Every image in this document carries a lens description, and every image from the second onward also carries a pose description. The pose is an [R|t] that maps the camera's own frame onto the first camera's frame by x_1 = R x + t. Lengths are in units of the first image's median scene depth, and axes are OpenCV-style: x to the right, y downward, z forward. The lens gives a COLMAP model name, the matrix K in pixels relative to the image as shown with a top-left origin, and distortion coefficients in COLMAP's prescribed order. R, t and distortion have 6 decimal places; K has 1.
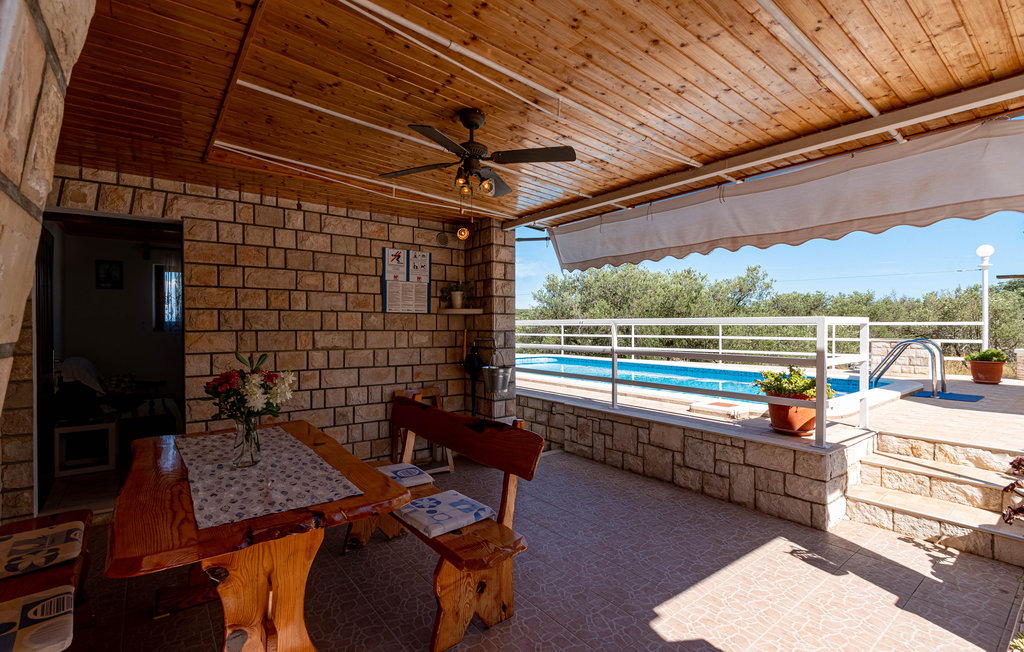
lens RADIAL K [[456.2, 0, 499.6], [0, 456.2, 327.5], [0, 0, 1]] dist [0.000049, -0.000463]
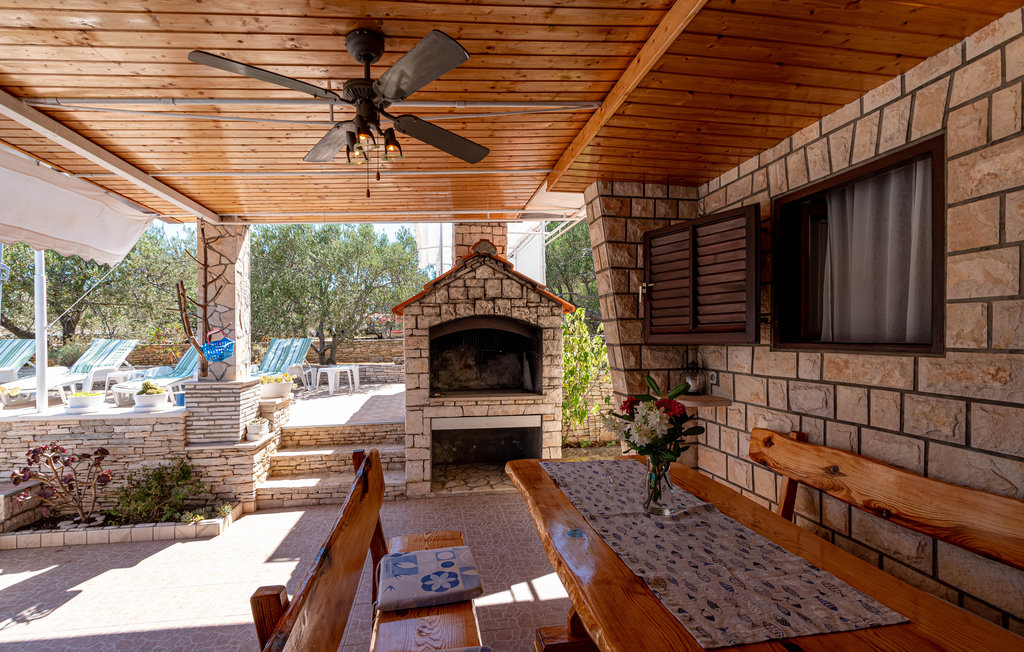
lens RADIAL K [[449.3, 0, 495.8], [0, 449.3, 339.0], [0, 0, 1]] dist [0.000529, -0.005037]
pose [[-0.874888, -0.000417, 0.484325, -0.368177], [0.003946, 0.999960, 0.007989, -0.011374], [-0.484309, 0.008900, -0.874852, 0.983403]]
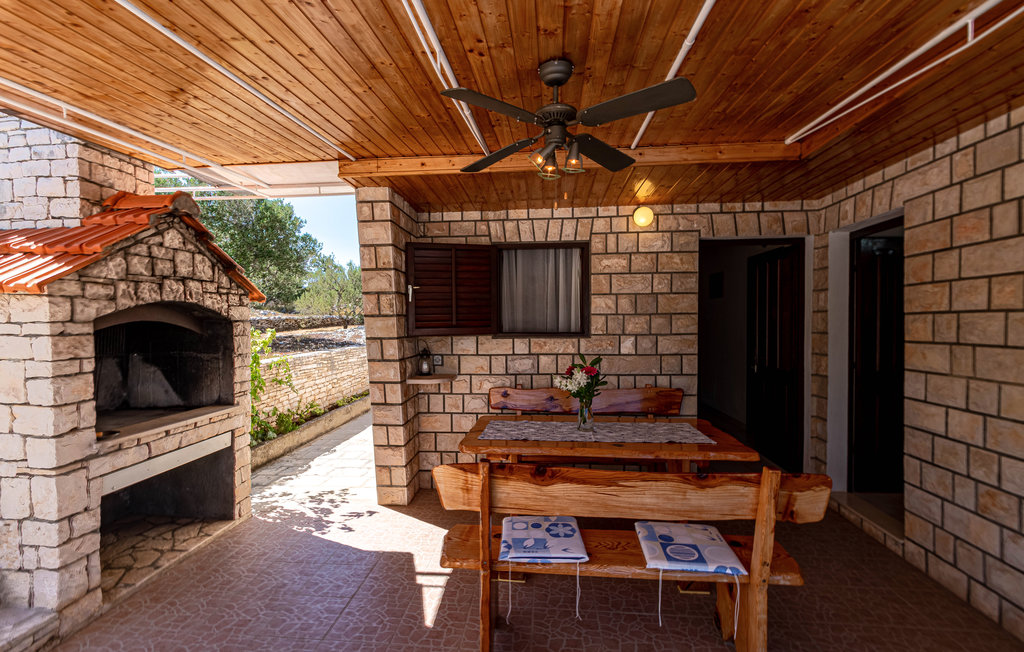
lens RADIAL K [[456.2, 0, 499.6], [0, 456.2, 327.5], [0, 0, 1]] dist [0.000049, -0.000463]
pose [[-0.682958, 0.011555, -0.730366, 0.372303], [0.002549, 0.999906, 0.013435, -0.027305], [0.730453, 0.007314, -0.682924, 0.950858]]
